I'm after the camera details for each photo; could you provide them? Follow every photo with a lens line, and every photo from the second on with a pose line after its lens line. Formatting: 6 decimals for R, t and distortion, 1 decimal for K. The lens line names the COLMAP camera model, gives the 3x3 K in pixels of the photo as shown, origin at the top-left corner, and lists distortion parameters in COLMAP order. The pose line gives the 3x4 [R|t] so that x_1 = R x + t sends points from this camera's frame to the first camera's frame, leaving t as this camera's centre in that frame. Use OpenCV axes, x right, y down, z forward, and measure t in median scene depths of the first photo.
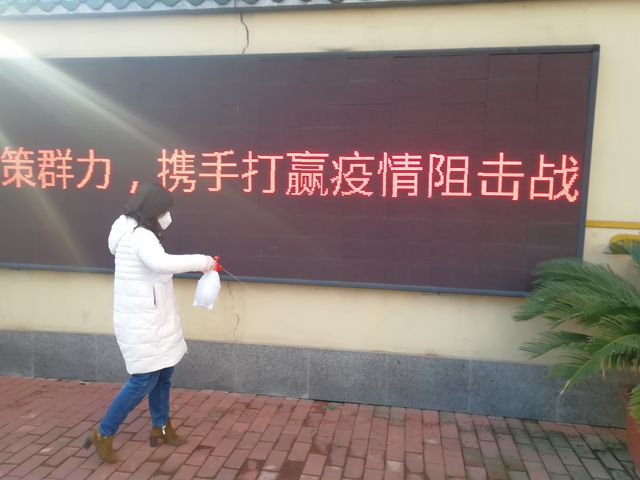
lens RADIAL K [[506.9, 0, 320.9], [0, 506.9, 243.4], [0, 0, 1]] dist [-0.000115, 0.016390]
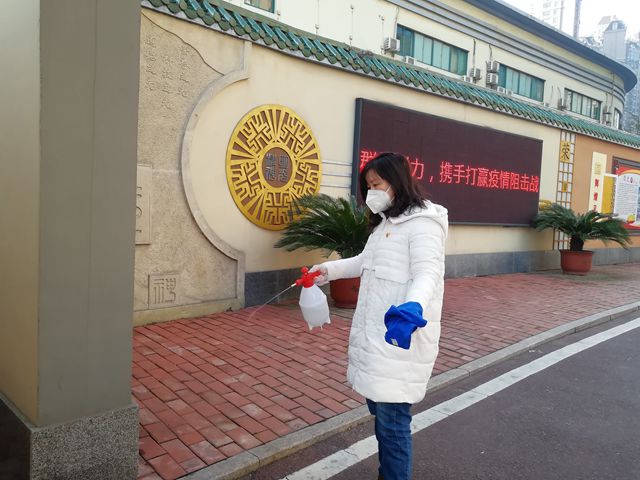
lens RADIAL K [[506.9, 0, 320.2], [0, 506.9, 238.5], [0, 0, 1]] dist [-0.000115, 0.016390]
pose [[0.665069, -0.037920, 0.745819, -2.398365], [0.047025, 0.998855, 0.008853, 0.094004], [-0.745300, 0.029184, 0.666090, 0.001749]]
